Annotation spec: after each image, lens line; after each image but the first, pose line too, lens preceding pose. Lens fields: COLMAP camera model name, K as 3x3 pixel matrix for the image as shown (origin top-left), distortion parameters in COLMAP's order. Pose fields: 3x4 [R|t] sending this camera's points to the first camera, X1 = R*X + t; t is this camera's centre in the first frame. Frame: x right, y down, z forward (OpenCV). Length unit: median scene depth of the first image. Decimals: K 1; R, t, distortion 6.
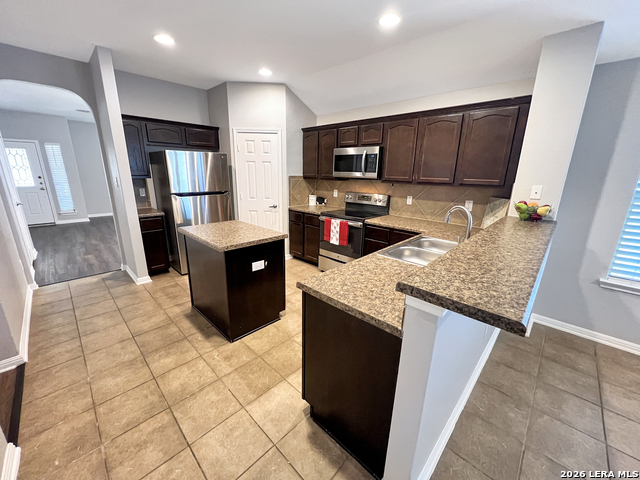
lens RADIAL K [[255.5, 0, 320.0], [0, 255.5, 240.0], [0, 0, 1]] dist [0.000438, 0.000190]
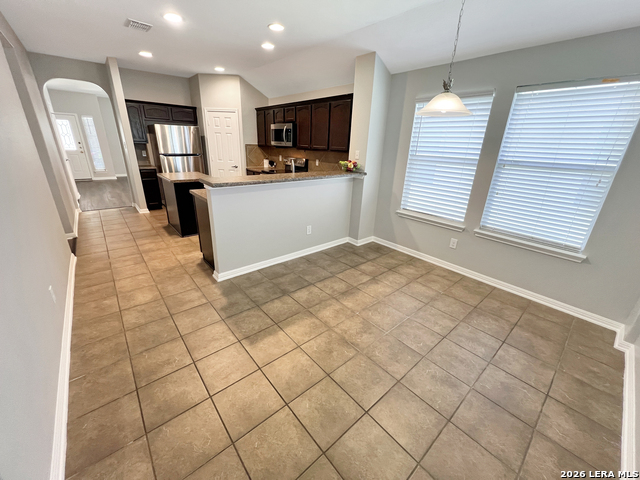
lens RADIAL K [[255.5, 0, 320.0], [0, 255.5, 240.0], [0, 0, 1]] dist [0.000438, 0.000190]
pose [[0.995370, 0.050396, -0.081841, 0.467661], [-0.042472, 0.994490, 0.095838, 0.127797], [0.086220, -0.091918, 0.992027, -0.424692]]
